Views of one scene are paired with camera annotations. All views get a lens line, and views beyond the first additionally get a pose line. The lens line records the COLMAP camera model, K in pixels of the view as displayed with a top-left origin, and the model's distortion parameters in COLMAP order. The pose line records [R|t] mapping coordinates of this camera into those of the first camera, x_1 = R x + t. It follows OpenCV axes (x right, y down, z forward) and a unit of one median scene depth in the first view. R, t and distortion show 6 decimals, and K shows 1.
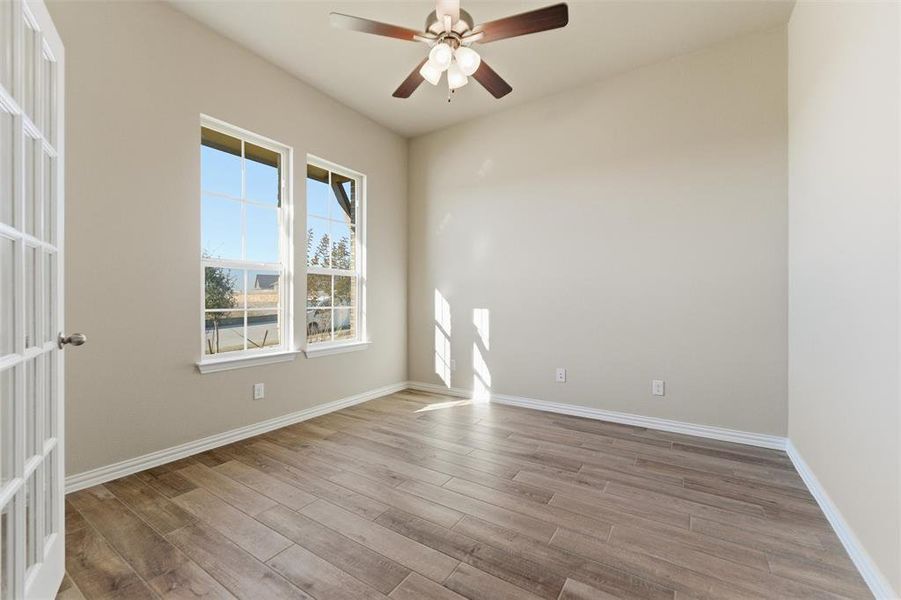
lens RADIAL K [[367.5, 0, 450.5], [0, 367.5, 300.0], [0, 0, 1]] dist [-0.001495, -0.000025]
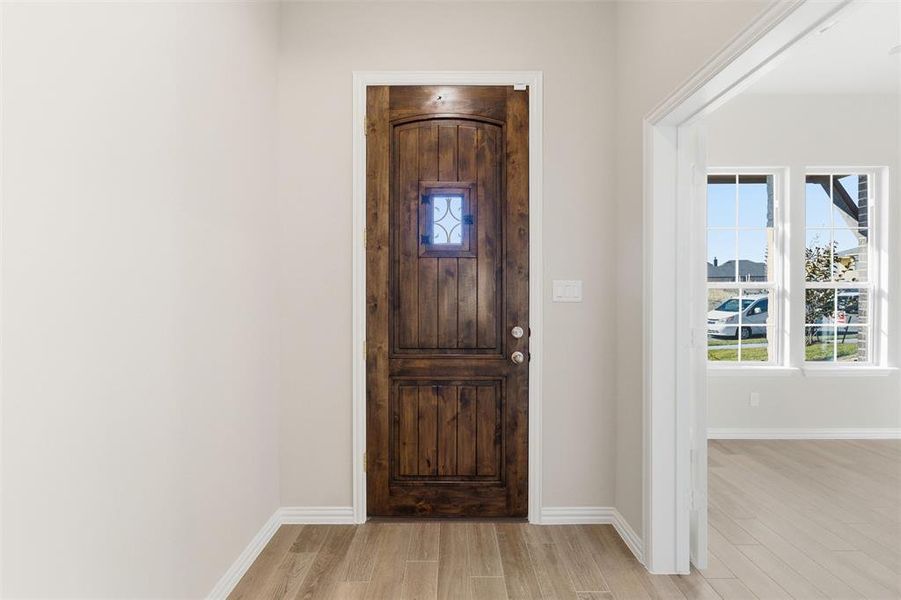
lens RADIAL K [[367.5, 0, 450.5], [0, 367.5, 300.0], [0, 0, 1]] dist [-0.001495, -0.000025]
pose [[0.538431, 0.001199, -0.842668, -0.077994], [-0.002338, 0.999997, -0.000071, -0.043025], [0.842666, 0.002008, 0.538433, -0.320076]]
